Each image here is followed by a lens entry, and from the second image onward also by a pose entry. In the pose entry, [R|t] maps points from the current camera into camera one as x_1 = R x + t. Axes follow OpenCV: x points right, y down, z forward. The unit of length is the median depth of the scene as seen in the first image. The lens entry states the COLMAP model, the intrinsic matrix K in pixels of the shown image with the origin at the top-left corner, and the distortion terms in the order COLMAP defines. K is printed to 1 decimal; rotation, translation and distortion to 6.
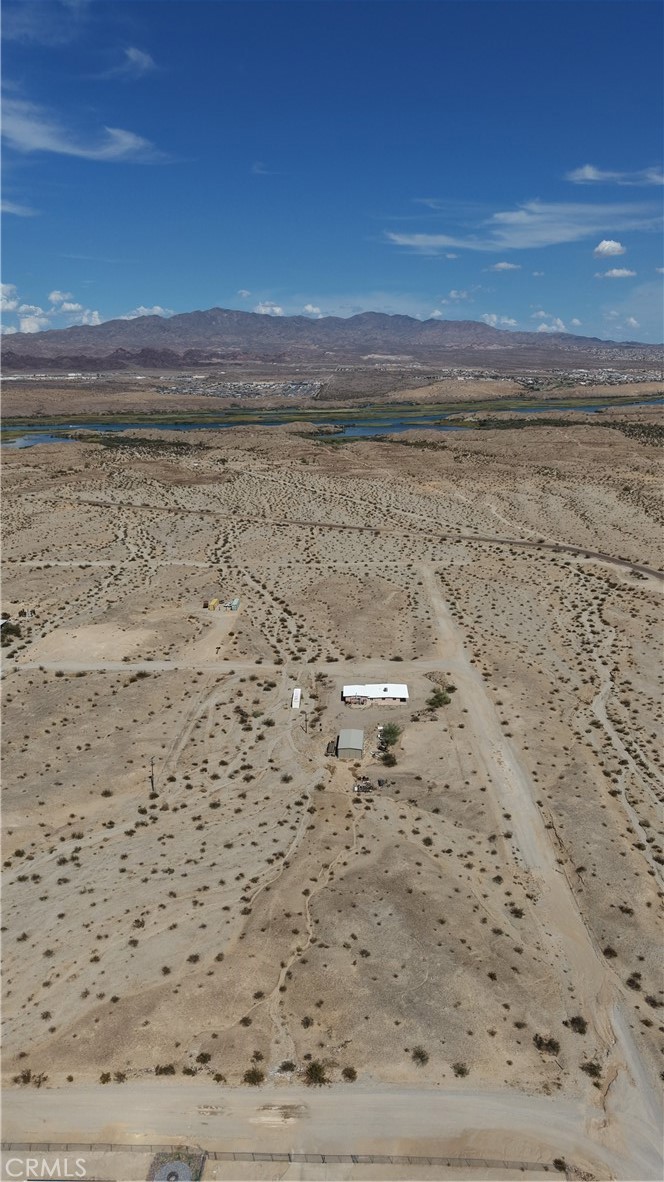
lens RADIAL K [[787.8, 0, 332.0], [0, 787.8, 591.0], [0, 0, 1]] dist [0.043324, -0.048980]
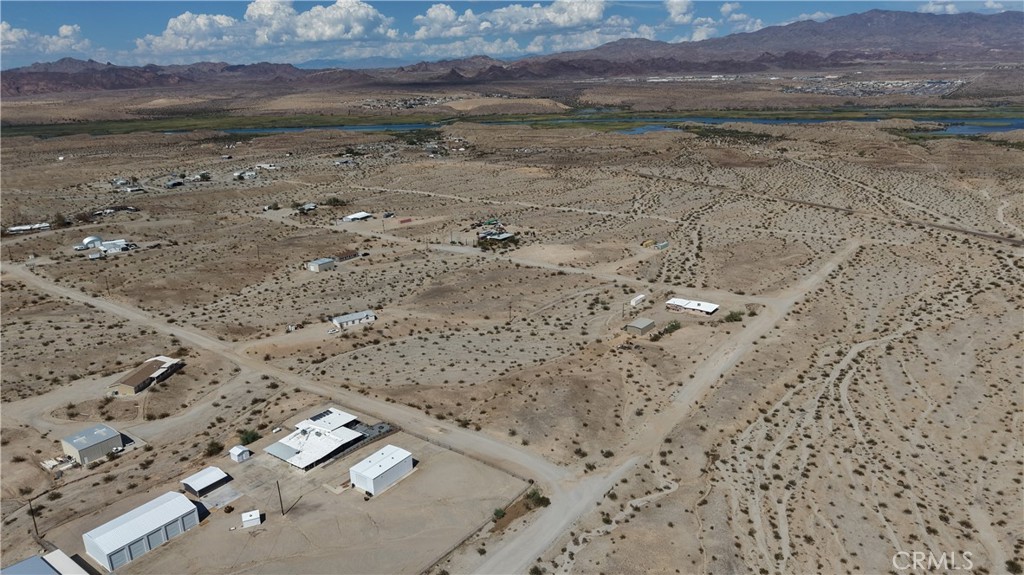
lens RADIAL K [[682.5, 0, 510.0], [0, 682.5, 287.2], [0, 0, 1]] dist [0.043324, -0.048980]
pose [[0.824722, 0.158963, -0.542738, 0.262824], [-0.141952, 0.987147, 0.073422, 0.033069], [0.547433, 0.016490, 0.836687, -0.107916]]
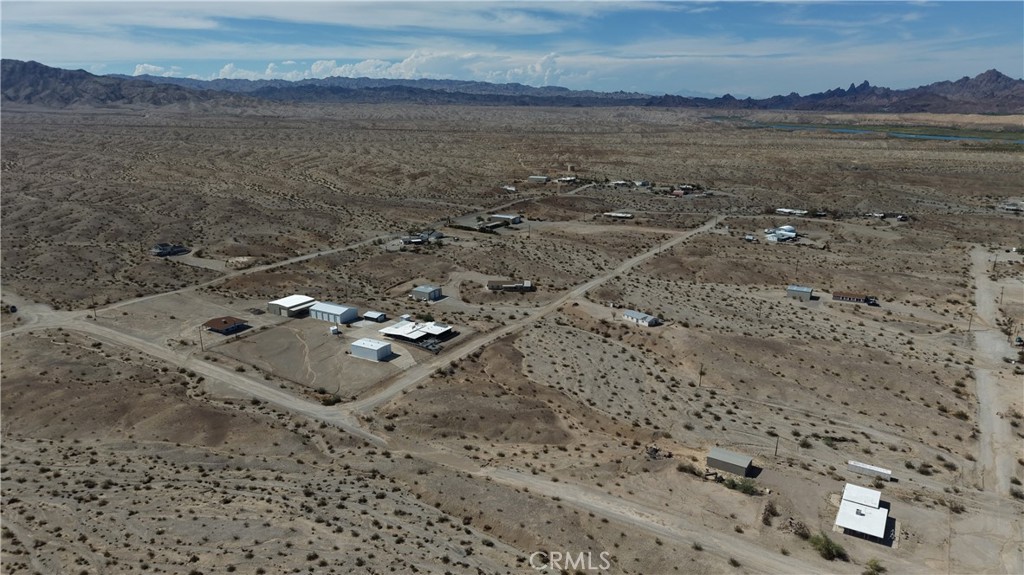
lens RADIAL K [[682.5, 0, 510.0], [0, 682.5, 287.2], [0, 0, 1]] dist [0.043324, -0.048980]
pose [[-0.507909, 0.243725, -0.826212, 0.444959], [-0.224187, 0.888686, 0.399972, -0.156931], [0.831726, 0.388376, -0.396732, 0.536055]]
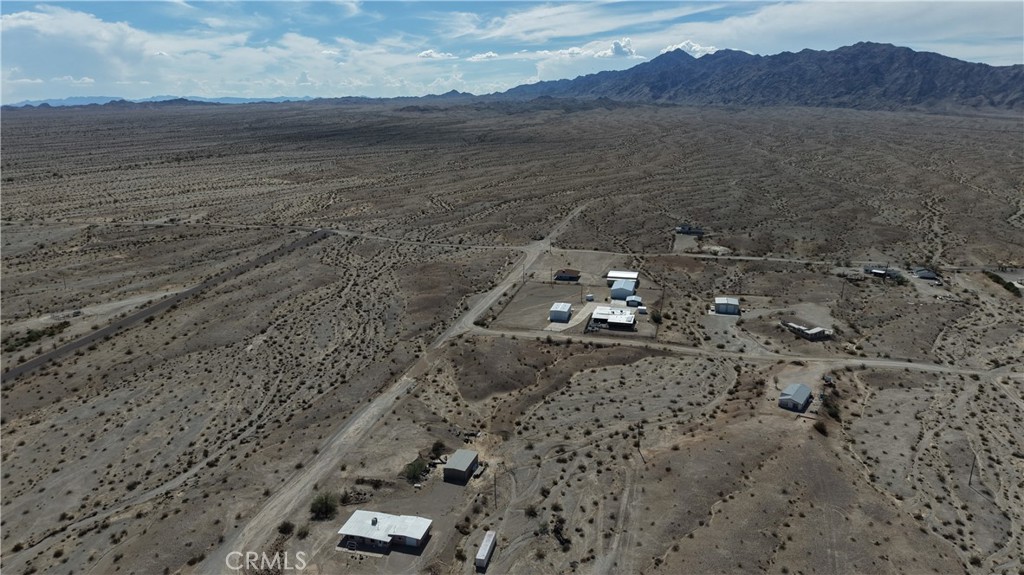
lens RADIAL K [[682.5, 0, 510.0], [0, 682.5, 287.2], [0, 0, 1]] dist [0.043324, -0.048980]
pose [[-0.974540, -0.046671, 0.219304, -0.118812], [0.071636, 0.862020, 0.501787, -0.240540], [-0.212463, 0.504722, -0.836729, 0.849054]]
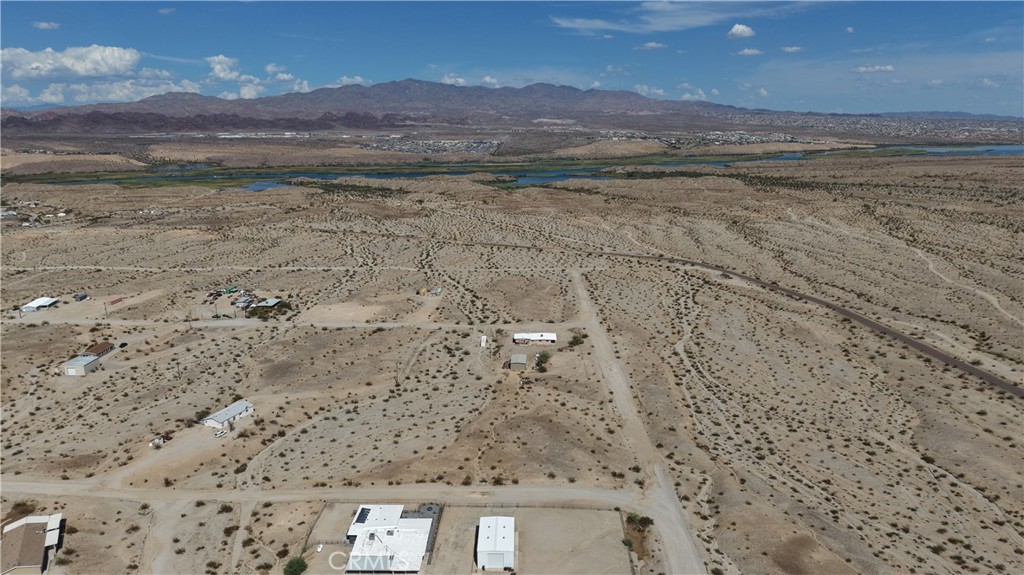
lens RADIAL K [[682.5, 0, 510.0], [0, 682.5, 287.2], [0, 0, 1]] dist [0.043324, -0.048980]
pose [[0.999978, 0.004551, 0.004865, -0.000391], [-0.004311, 0.998818, -0.048416, 0.057465], [-0.005080, 0.048394, 0.998815, -0.195277]]
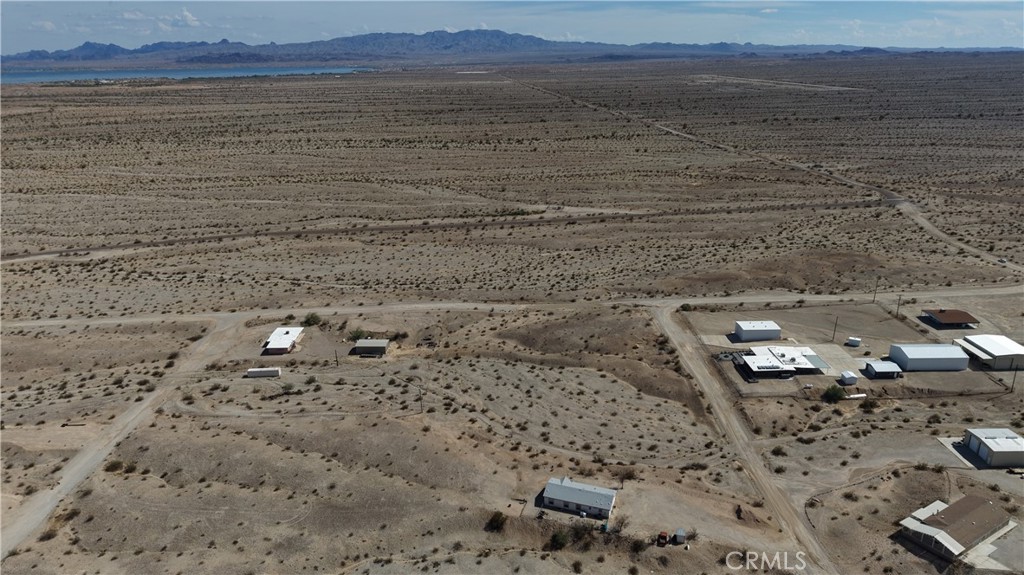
lens RADIAL K [[682.5, 0, 510.0], [0, 682.5, 287.2], [0, 0, 1]] dist [0.043324, -0.048980]
pose [[-0.041013, -0.309921, 0.949877, -0.549443], [0.285168, 0.907504, 0.308408, -0.097574], [-0.957600, 0.283523, 0.051160, 0.358702]]
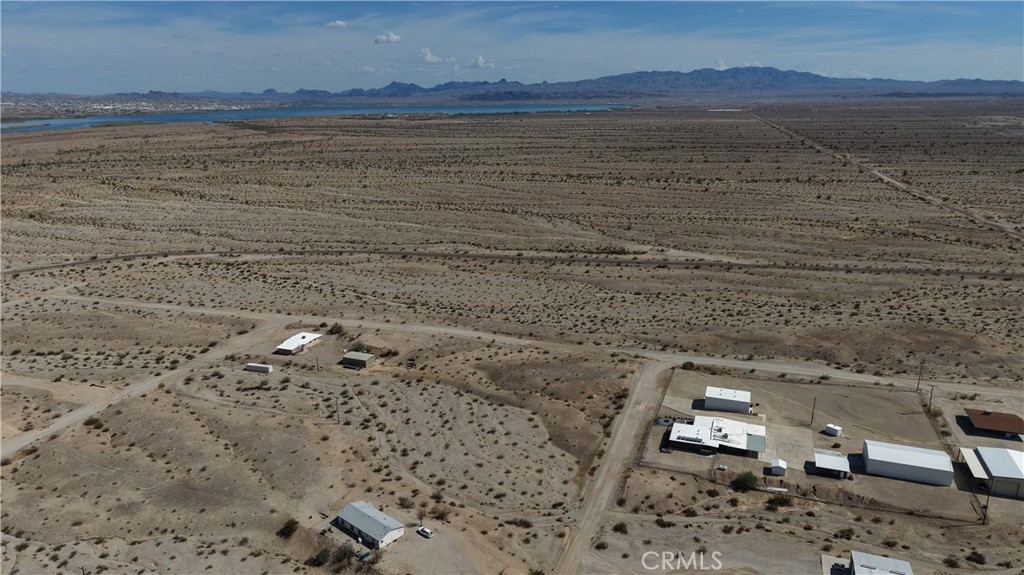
lens RADIAL K [[682.5, 0, 510.0], [0, 682.5, 287.2], [0, 0, 1]] dist [0.043324, -0.048980]
pose [[0.319642, -0.247781, 0.914567, -0.521712], [0.264319, 0.950206, 0.165057, -0.033600], [-0.909925, 0.188979, 0.369219, 0.135375]]
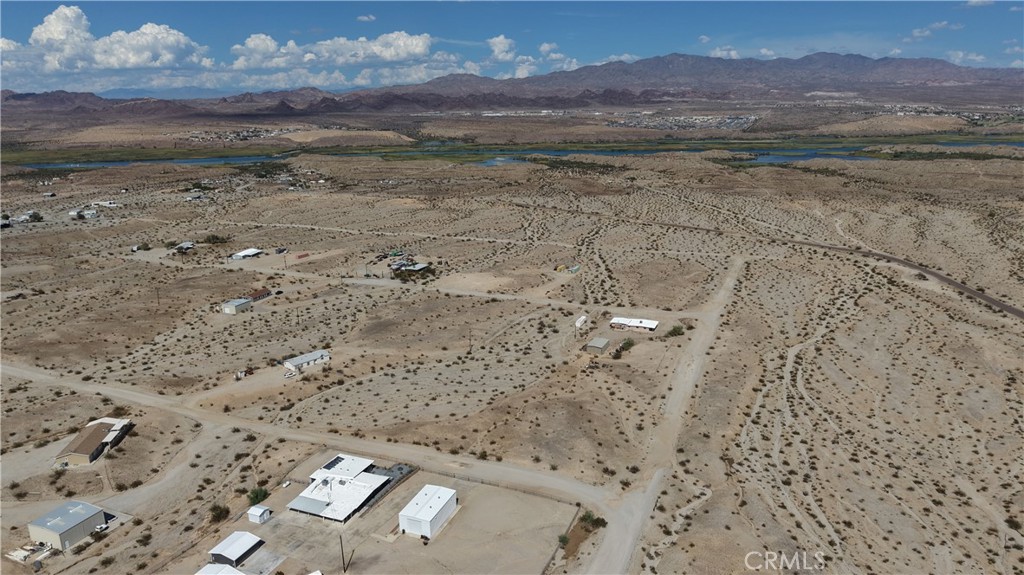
lens RADIAL K [[682.5, 0, 510.0], [0, 682.5, 287.2], [0, 0, 1]] dist [0.043324, -0.048980]
pose [[0.934717, 0.089301, -0.343991, 0.160989], [-0.094616, 0.995513, 0.001343, 0.049823], [0.342567, 0.031292, 0.938972, -0.160063]]
